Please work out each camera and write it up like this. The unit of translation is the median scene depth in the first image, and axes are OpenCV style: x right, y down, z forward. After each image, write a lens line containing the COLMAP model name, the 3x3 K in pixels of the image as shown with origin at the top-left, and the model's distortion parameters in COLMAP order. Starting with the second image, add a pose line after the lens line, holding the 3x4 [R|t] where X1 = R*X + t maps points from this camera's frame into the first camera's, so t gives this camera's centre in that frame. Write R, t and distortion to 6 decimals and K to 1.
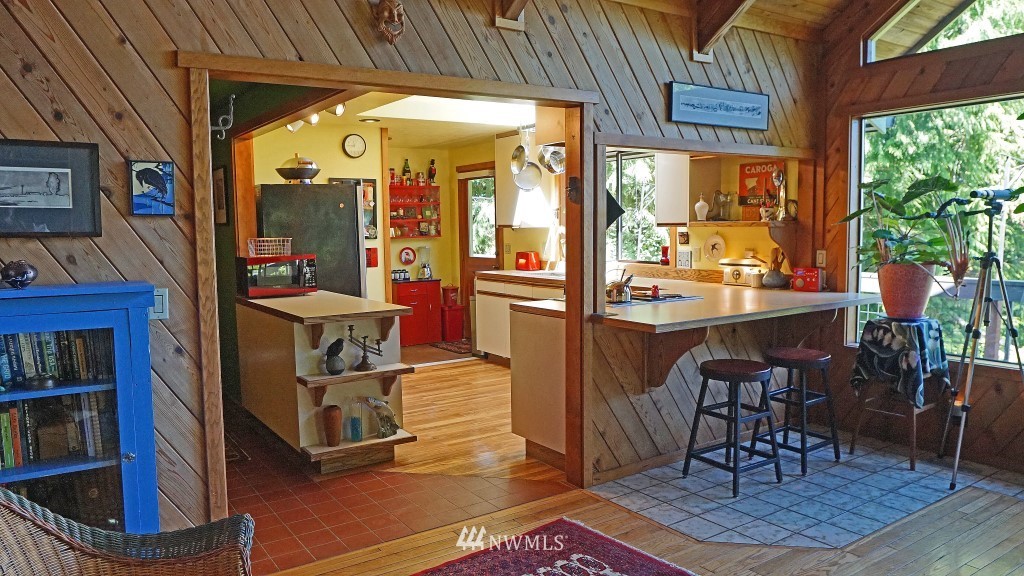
lens RADIAL K [[722.8, 0, 512.2], [0, 722.8, 289.2], [0, 0, 1]] dist [-0.061665, 0.028392]
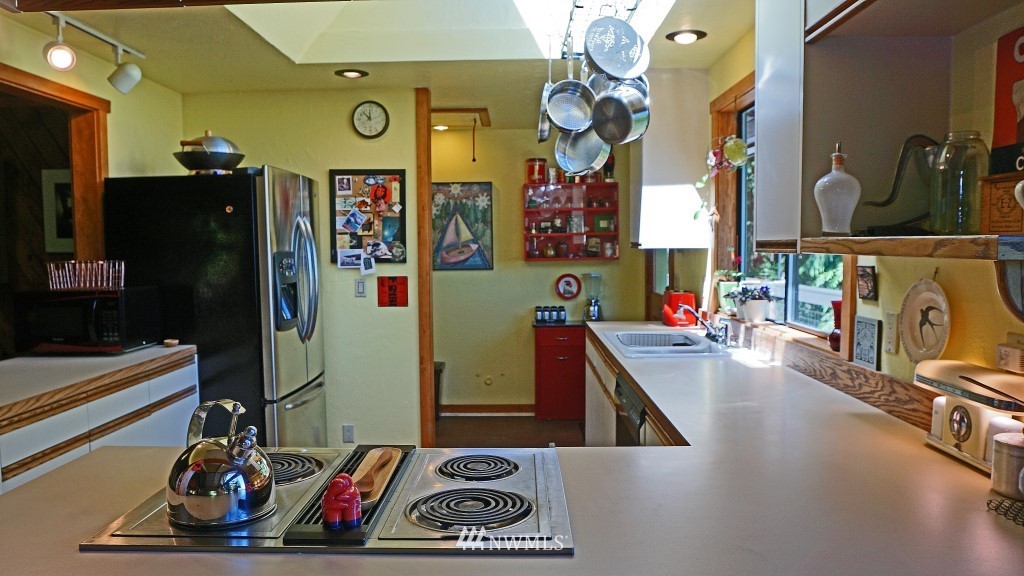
lens RADIAL K [[722.8, 0, 514.0], [0, 722.8, 295.1], [0, 0, 1]] dist [-0.061665, 0.028392]
pose [[0.824608, 0.048473, -0.563624, 0.260575], [-0.055602, 0.998443, 0.004520, -0.050504], [0.562965, 0.027611, 0.826019, 0.539636]]
